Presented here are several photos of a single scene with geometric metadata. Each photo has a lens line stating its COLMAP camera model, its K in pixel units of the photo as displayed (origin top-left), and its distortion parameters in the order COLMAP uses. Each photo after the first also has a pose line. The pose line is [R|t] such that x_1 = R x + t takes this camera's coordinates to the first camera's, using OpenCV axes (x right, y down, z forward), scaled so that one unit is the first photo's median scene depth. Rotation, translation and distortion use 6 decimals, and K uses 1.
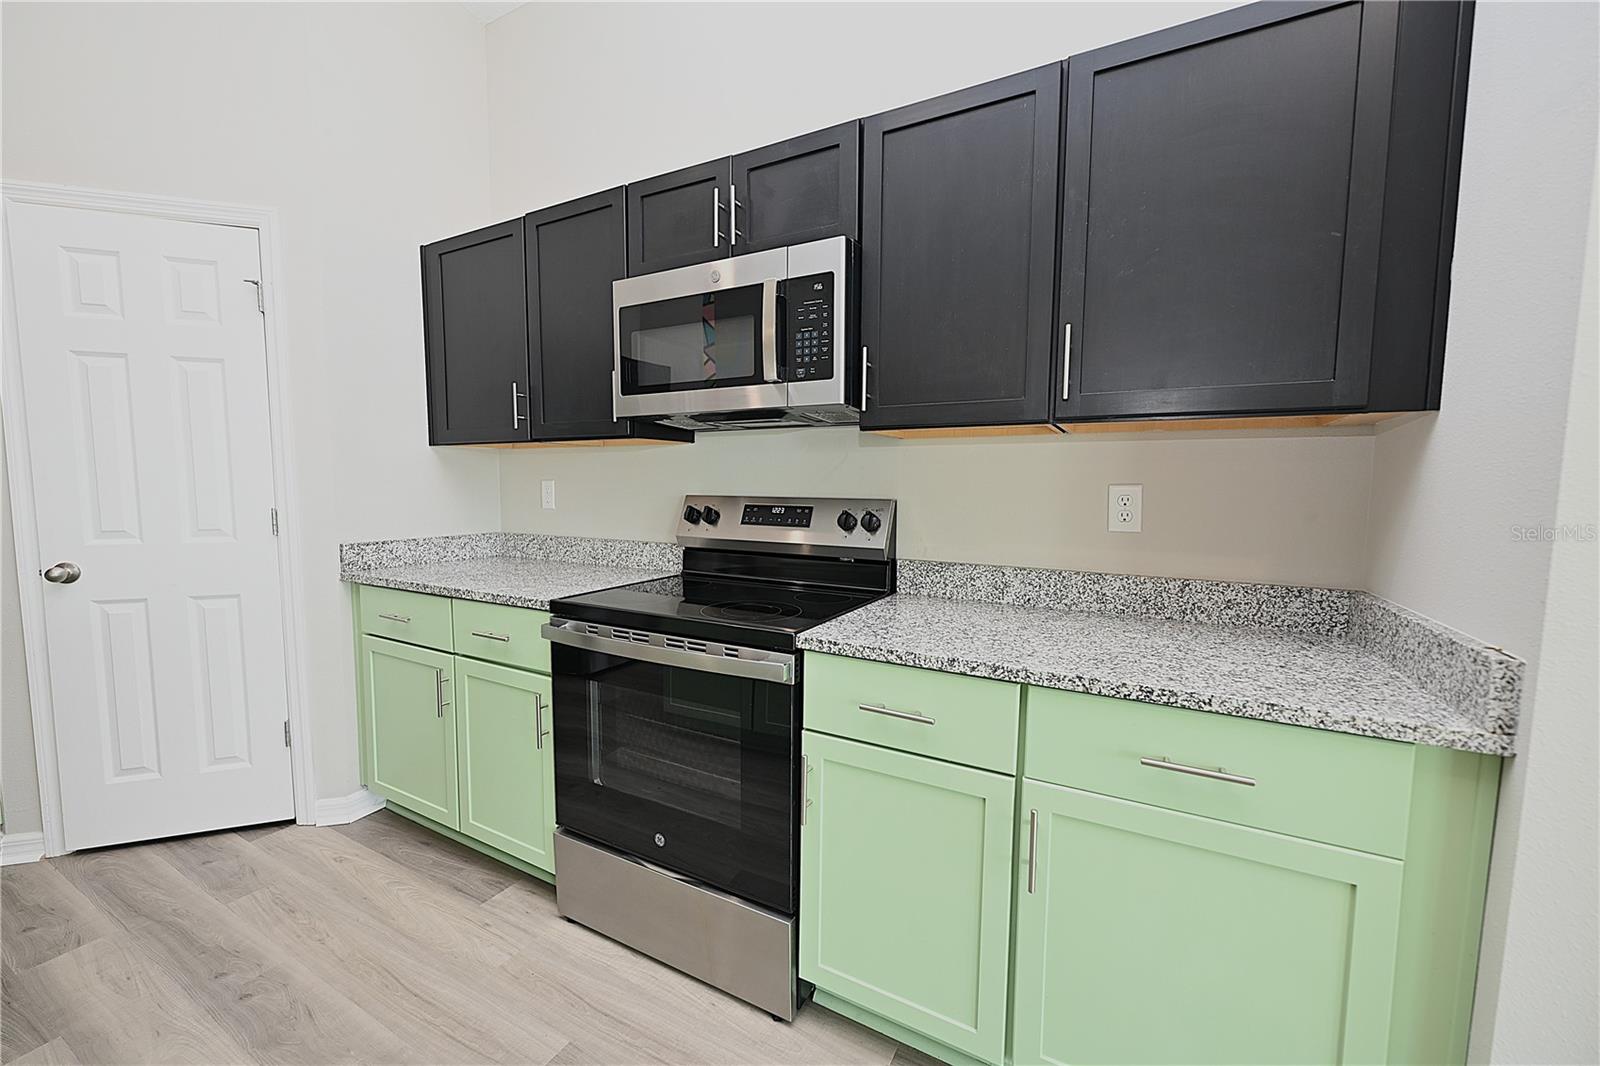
lens RADIAL K [[630.3, 0, 799.2], [0, 630.3, 534.7], [0, 0, 1]] dist [0.000569, 0.000247]
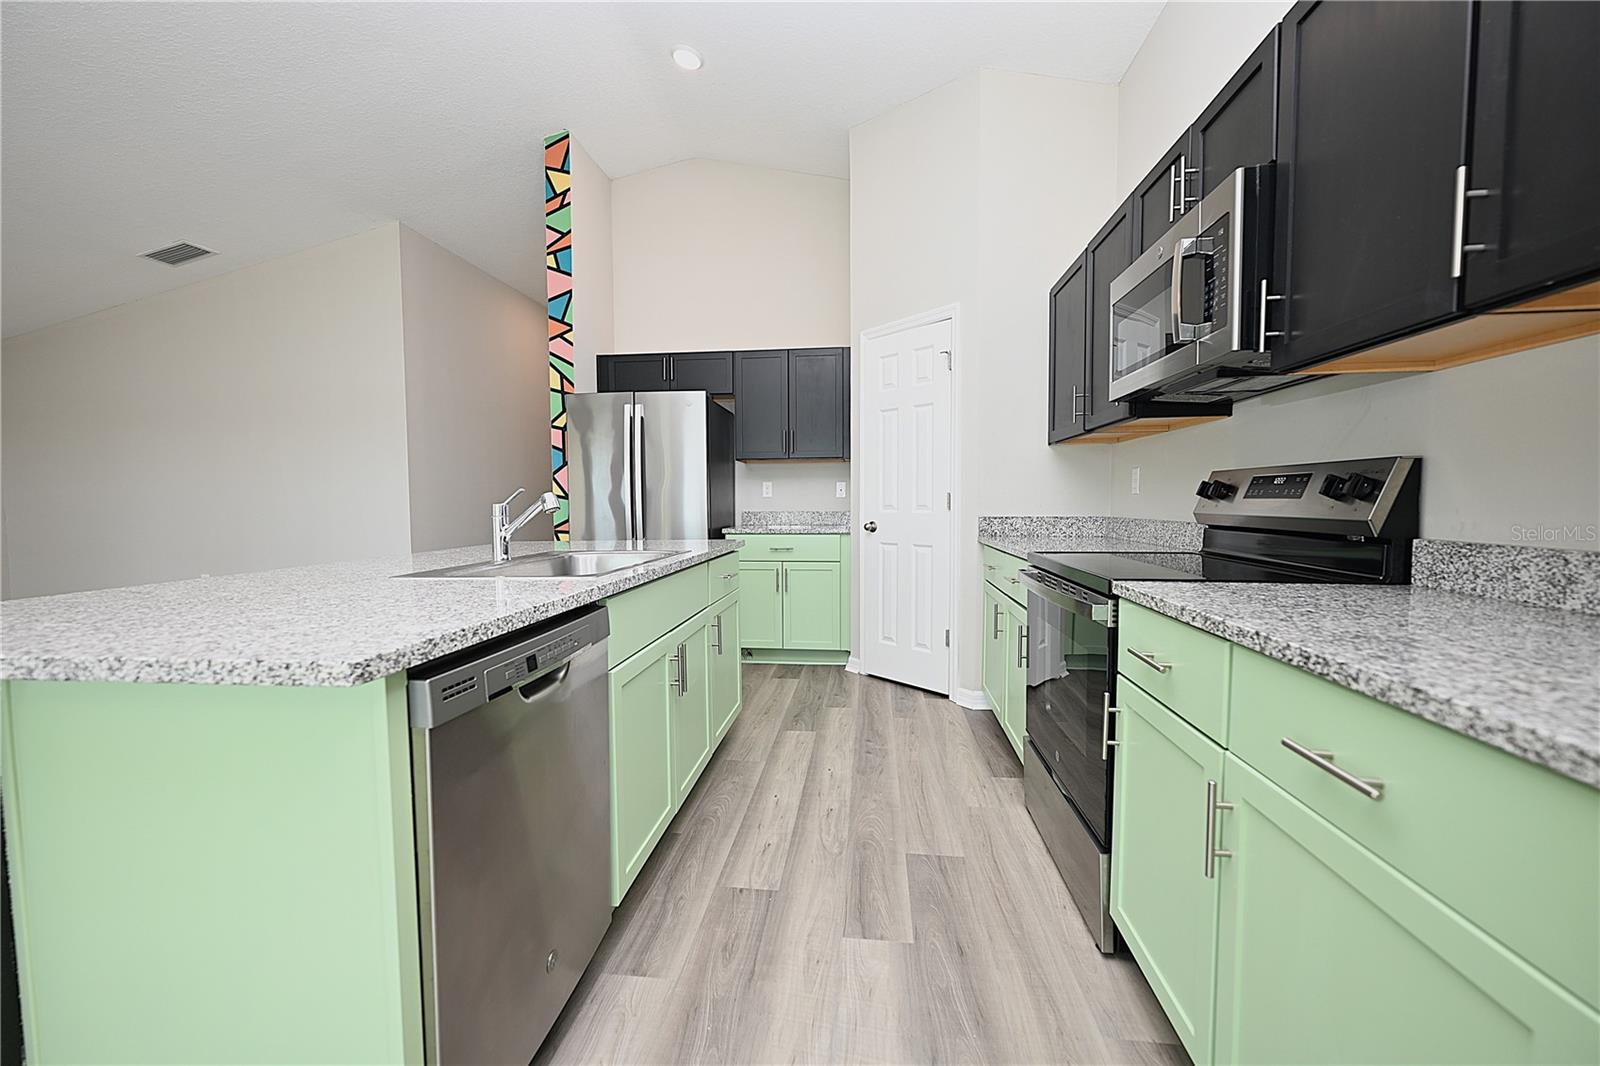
lens RADIAL K [[630.3, 0, 798.9], [0, 630.3, 534.2], [0, 0, 1]] dist [0.000569, 0.000247]
pose [[0.378296, 0.041343, -0.924761, 0.651651], [-0.067943, 0.997548, 0.016804, 0.081486], [0.923188, 0.056474, 0.380177, 0.081463]]
